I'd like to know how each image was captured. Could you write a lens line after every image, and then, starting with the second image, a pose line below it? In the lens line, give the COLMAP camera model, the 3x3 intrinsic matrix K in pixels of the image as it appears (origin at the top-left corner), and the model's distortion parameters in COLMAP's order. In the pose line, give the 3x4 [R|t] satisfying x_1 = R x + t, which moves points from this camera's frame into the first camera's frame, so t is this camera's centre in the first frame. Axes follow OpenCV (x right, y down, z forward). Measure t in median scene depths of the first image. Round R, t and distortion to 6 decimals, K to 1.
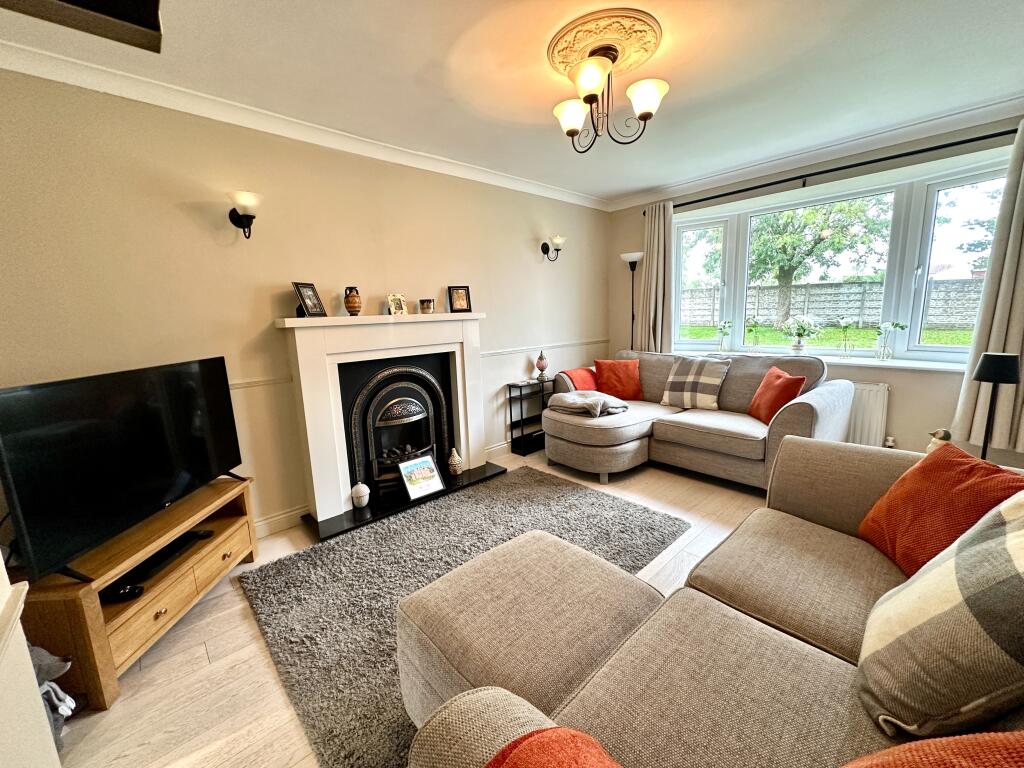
lens RADIAL K [[411.0, 0, 512.0], [0, 411.0, 384.0], [0, 0, 1]] dist [-0.000426, -0.000022]
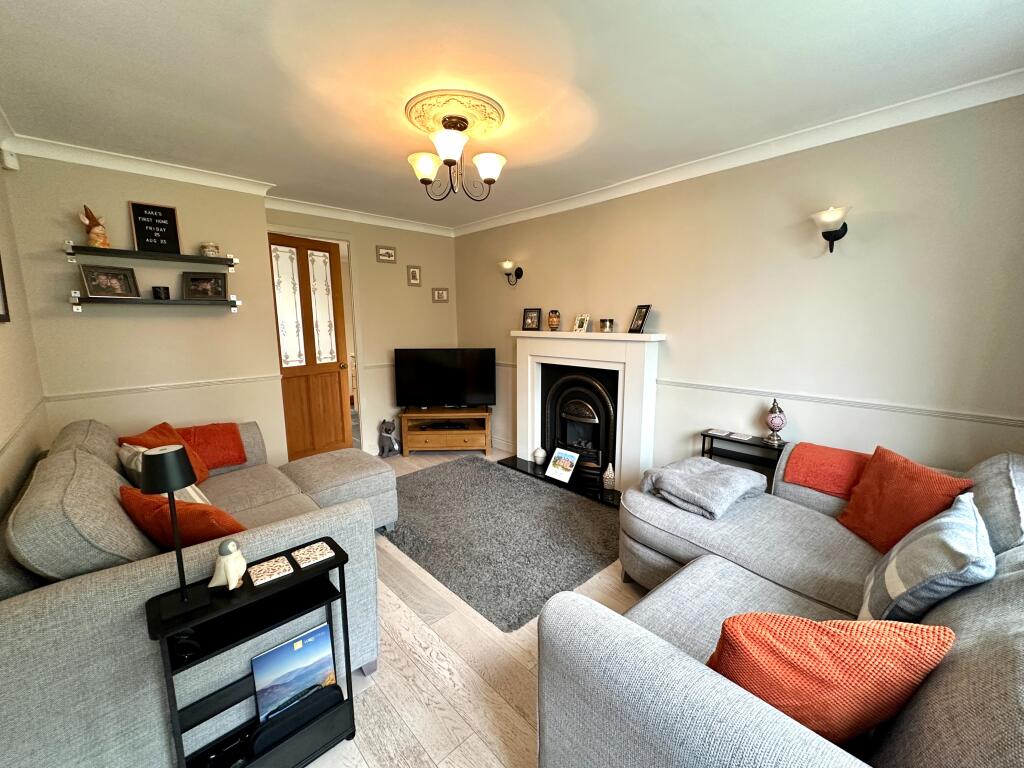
lens RADIAL K [[411.0, 0, 512.0], [0, 411.0, 384.0], [0, 0, 1]] dist [-0.000426, -0.000022]
pose [[-0.023173, 0.160117, -0.986826, 0.954312], [-0.191789, 0.968045, 0.161573, -0.175958], [0.981163, 0.193006, 0.008276, 0.815455]]
